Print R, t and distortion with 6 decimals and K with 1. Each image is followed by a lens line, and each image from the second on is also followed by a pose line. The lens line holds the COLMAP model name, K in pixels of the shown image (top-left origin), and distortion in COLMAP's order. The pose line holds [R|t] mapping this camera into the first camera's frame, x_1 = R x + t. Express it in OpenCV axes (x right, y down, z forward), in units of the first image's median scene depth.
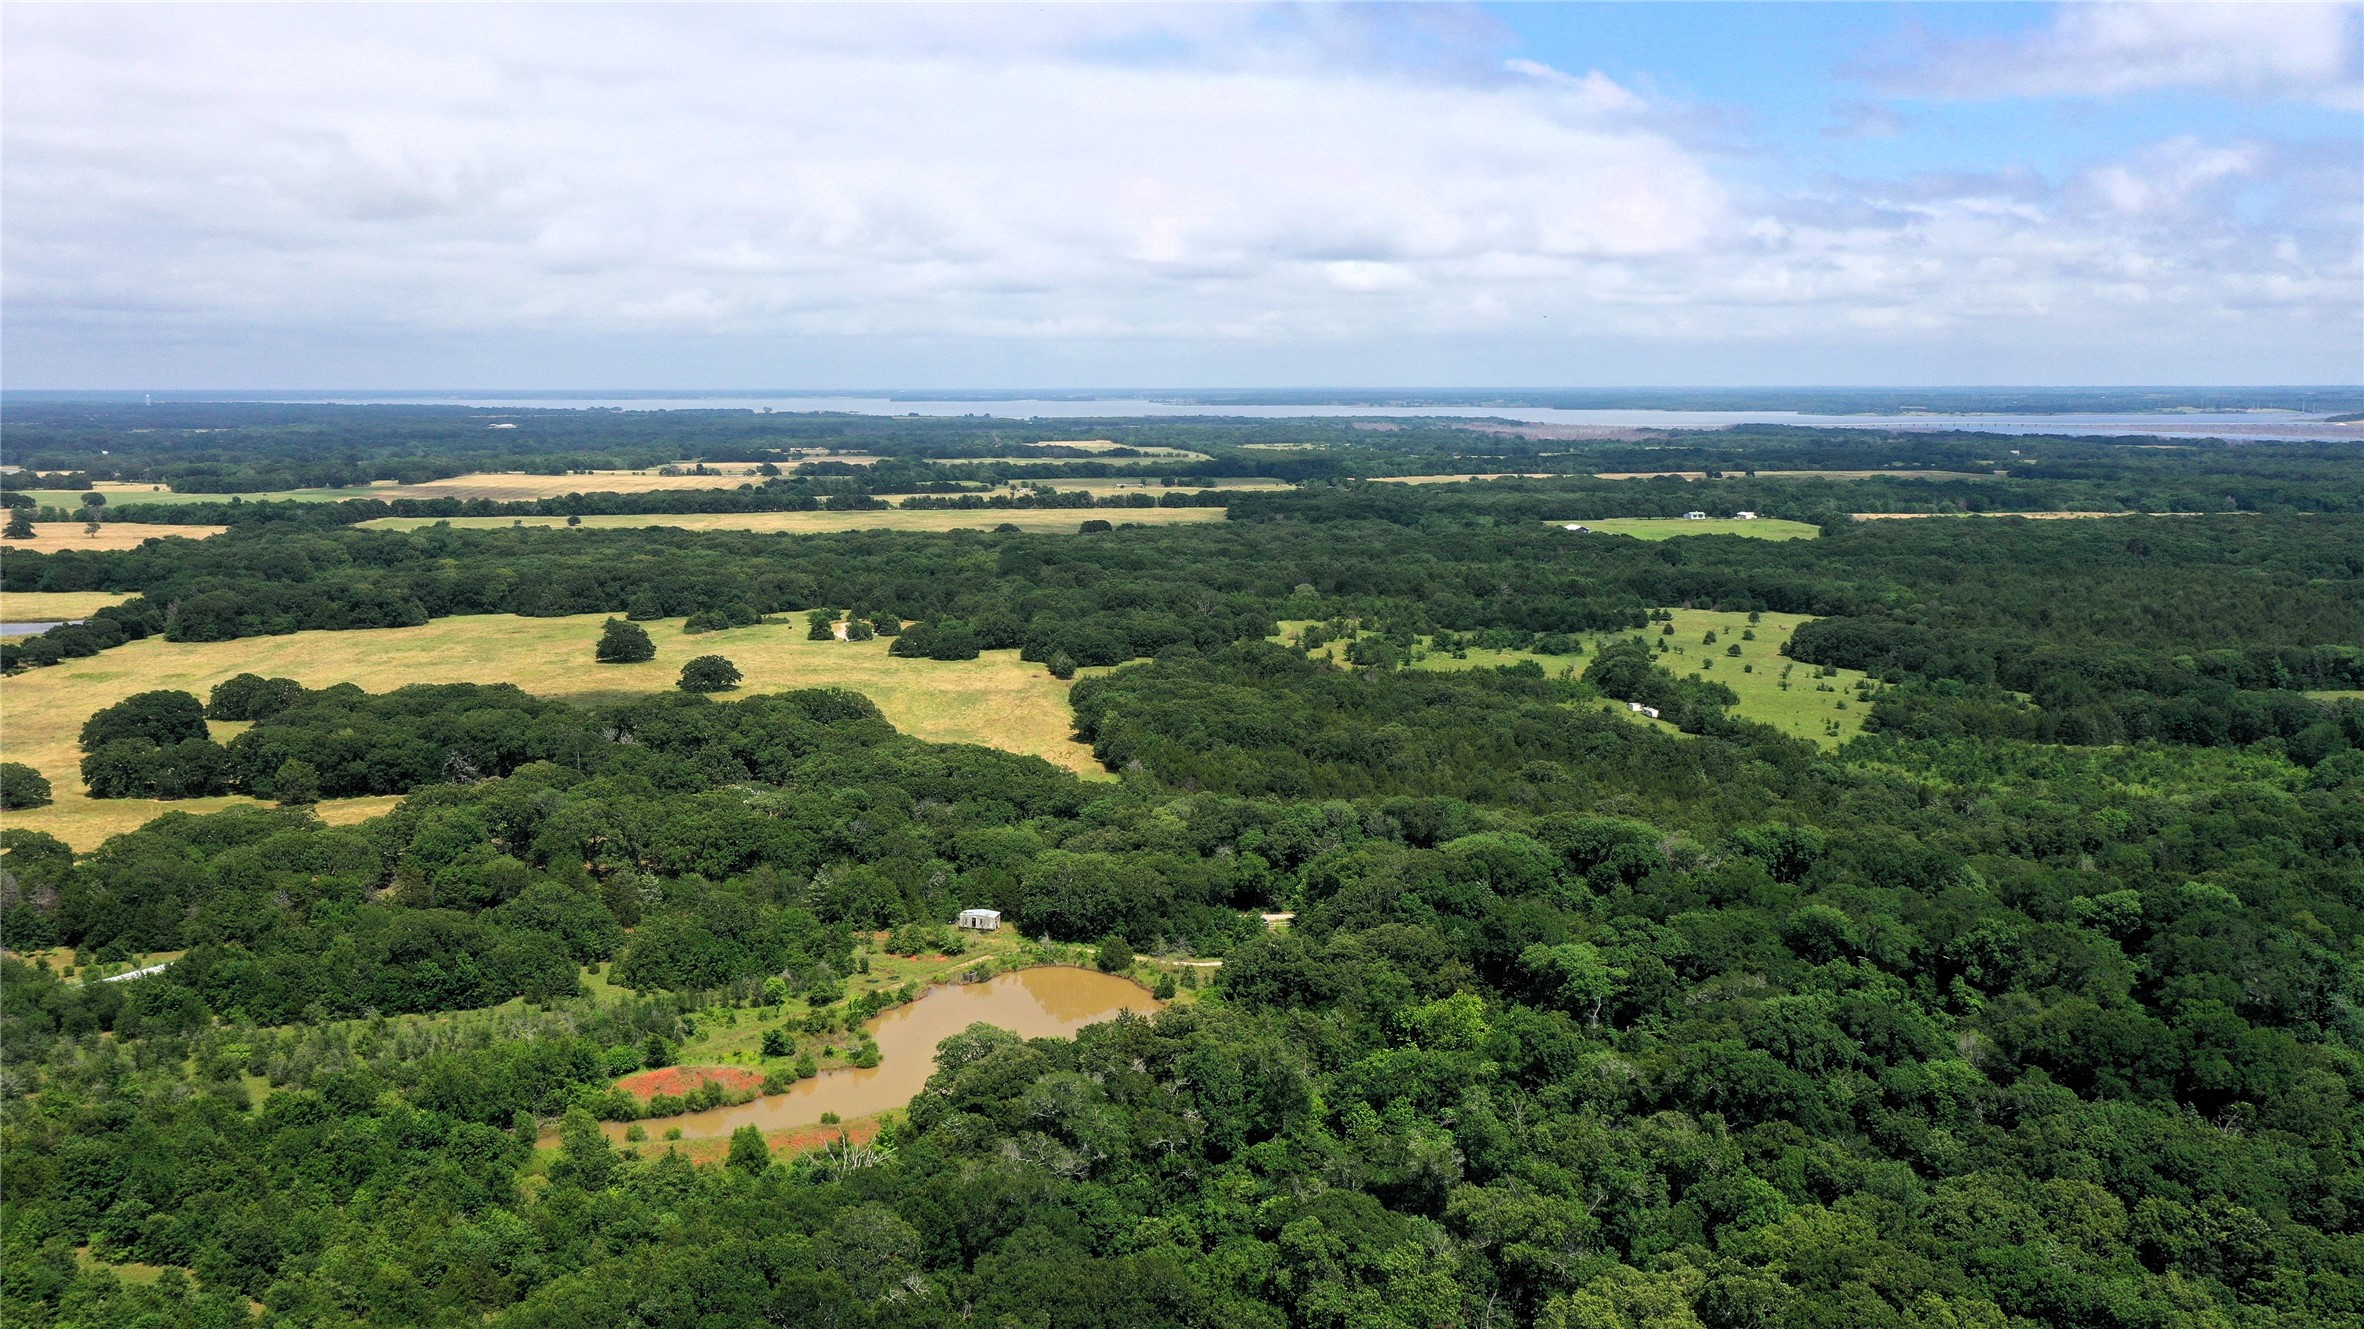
lens RADIAL K [[1773.4, 0, 1177.7], [0, 1773.4, 616.0], [0, 0, 1]] dist [0.000709, 0.002529]
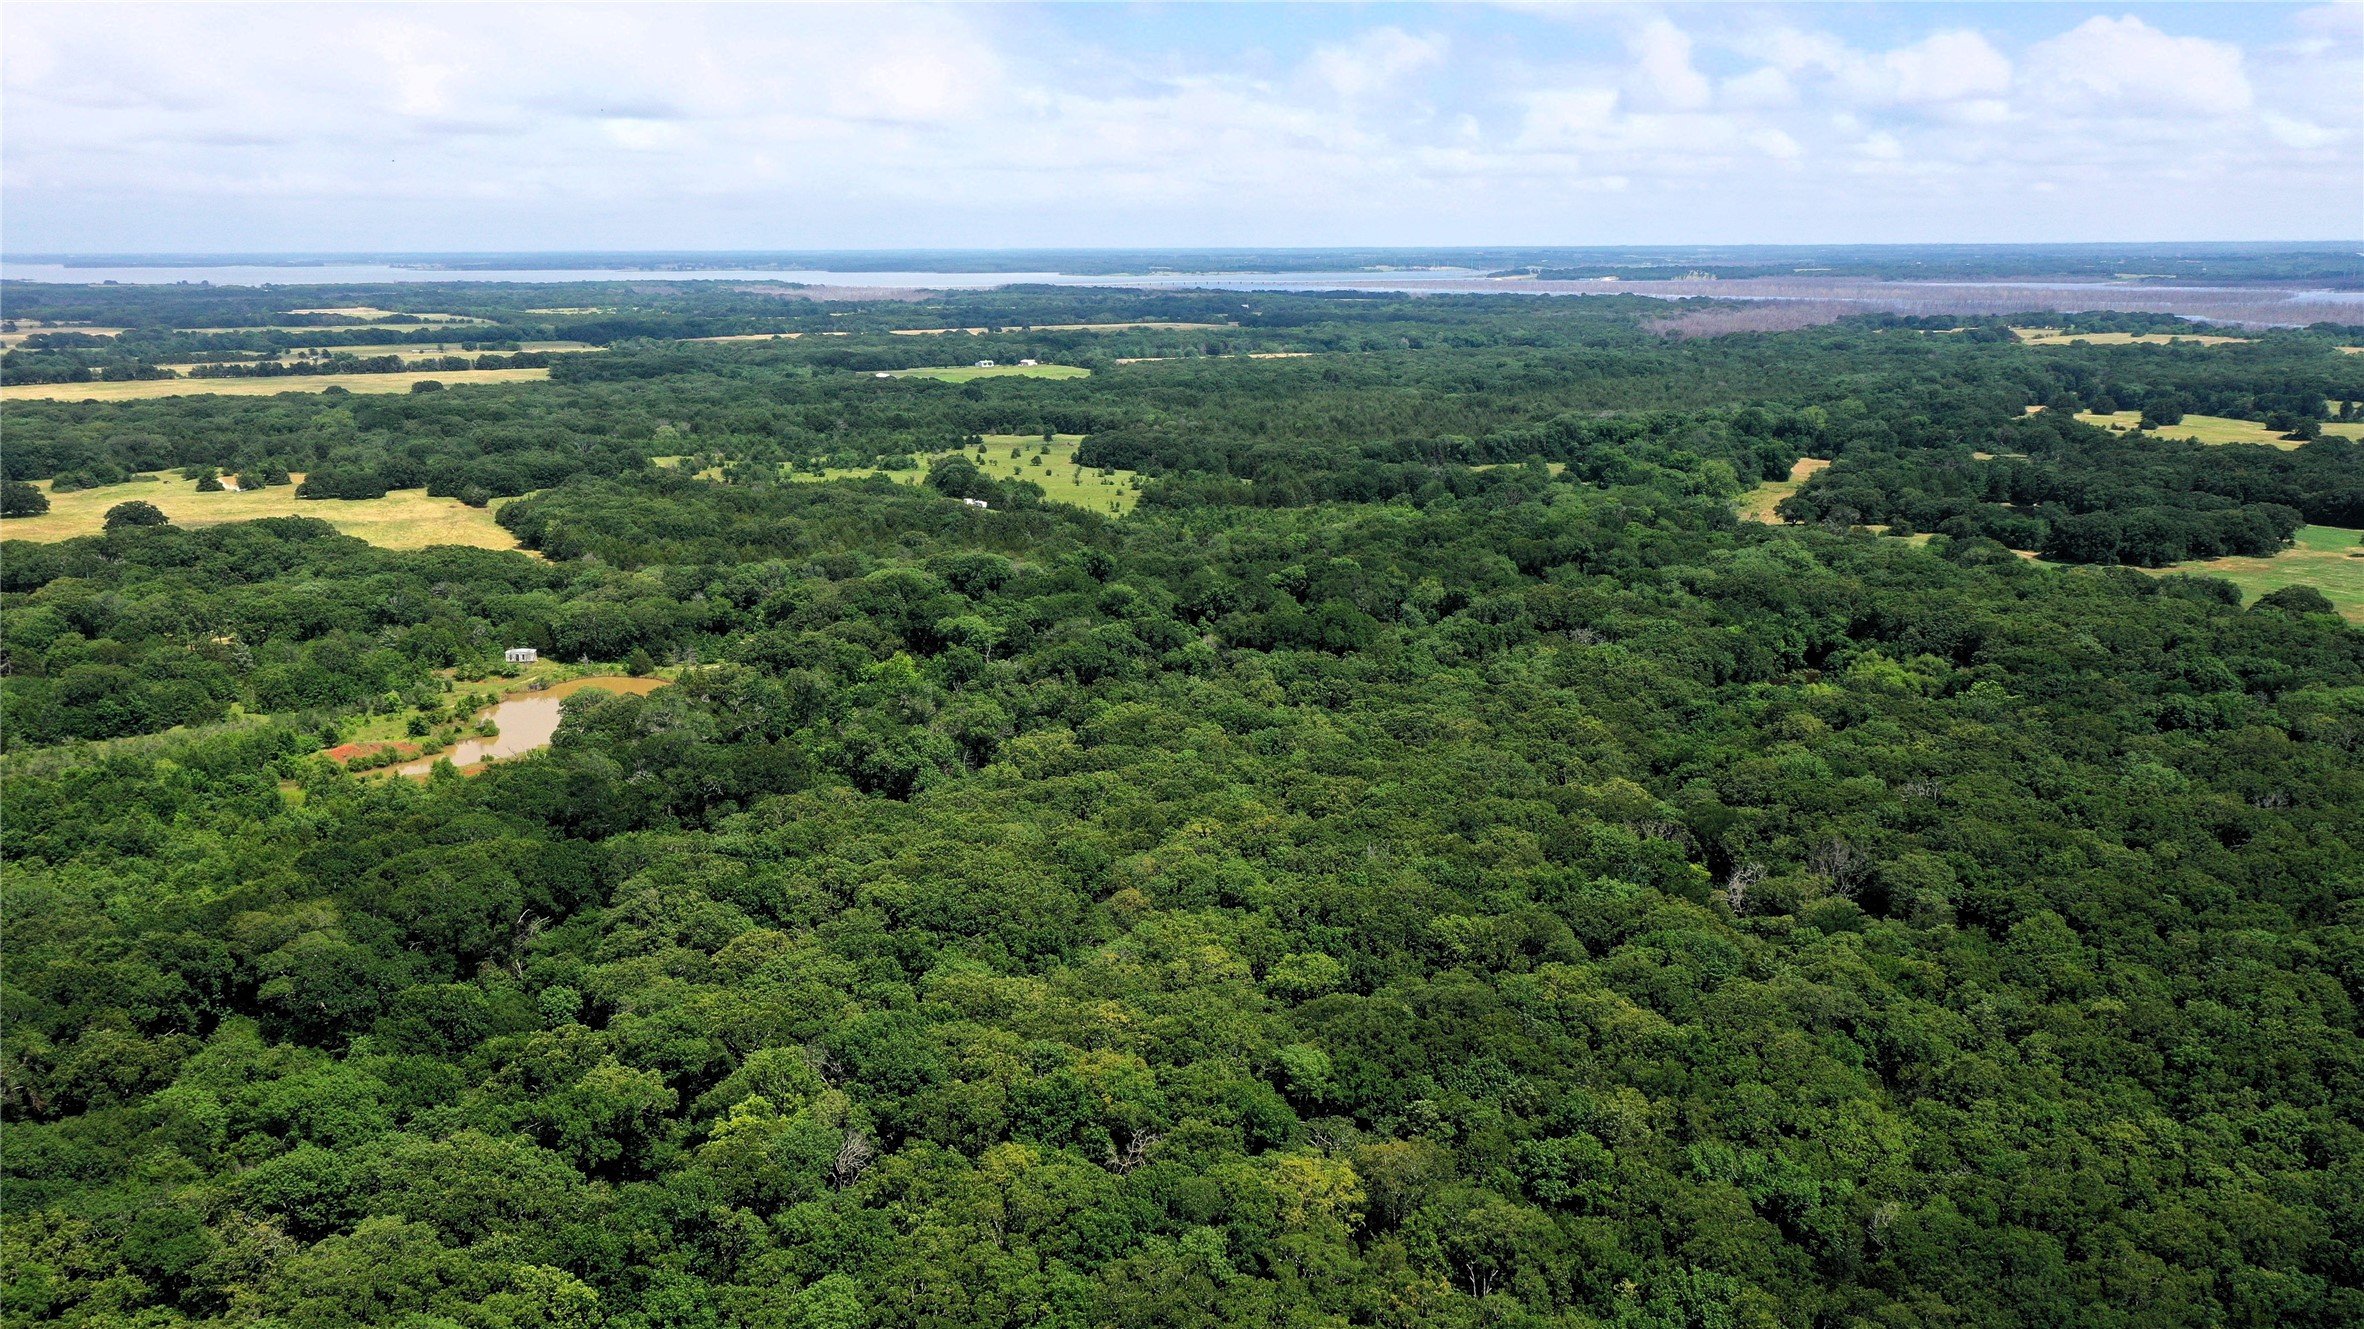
lens RADIAL K [[1889.8, 0, 1182.0], [0, 1889.8, 664.5], [0, 0, 1]] dist [0.006224, 0.008553]
pose [[0.920524, -0.087491, 0.380764, -0.114475], [0.054207, 0.993778, 0.097299, 0.039757], [-0.386907, -0.068926, 0.919539, -0.281020]]
